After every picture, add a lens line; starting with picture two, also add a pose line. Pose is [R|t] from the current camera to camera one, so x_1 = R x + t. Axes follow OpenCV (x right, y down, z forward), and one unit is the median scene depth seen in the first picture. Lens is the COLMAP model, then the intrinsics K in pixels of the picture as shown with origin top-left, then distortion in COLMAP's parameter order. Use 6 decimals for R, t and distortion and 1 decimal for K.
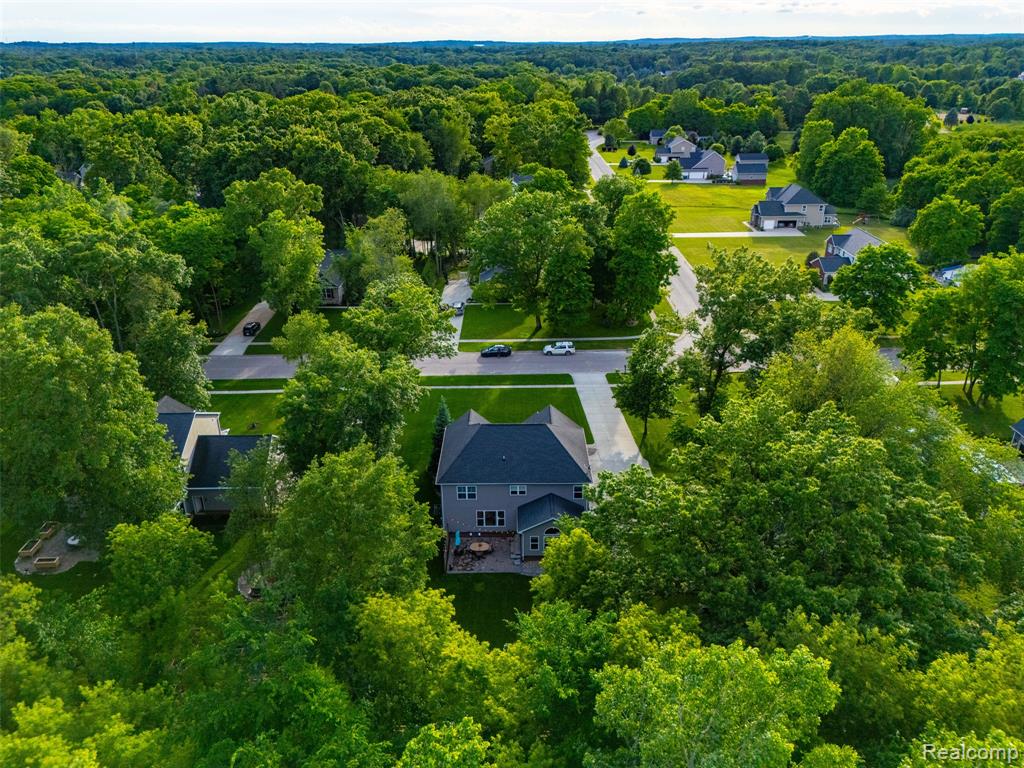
lens RADIAL K [[751.2, 0, 514.5], [0, 751.2, 384.8], [0, 0, 1]] dist [0.062529, -0.055021]
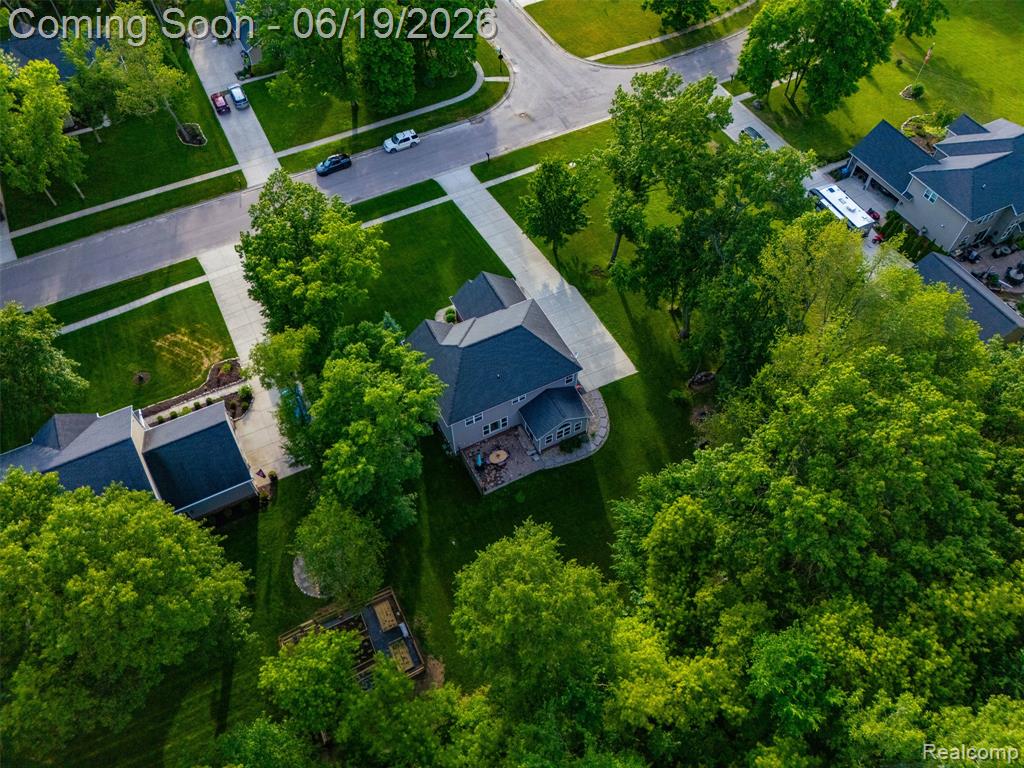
lens RADIAL K [[751.2, 0, 514.1], [0, 751.2, 381.9], [0, 0, 1]] dist [0.062529, -0.055021]
pose [[0.892786, -0.365529, 0.263290, -0.157952], [0.185368, 0.830781, 0.524825, -0.252297], [-0.410575, -0.419752, 0.809467, 0.104429]]
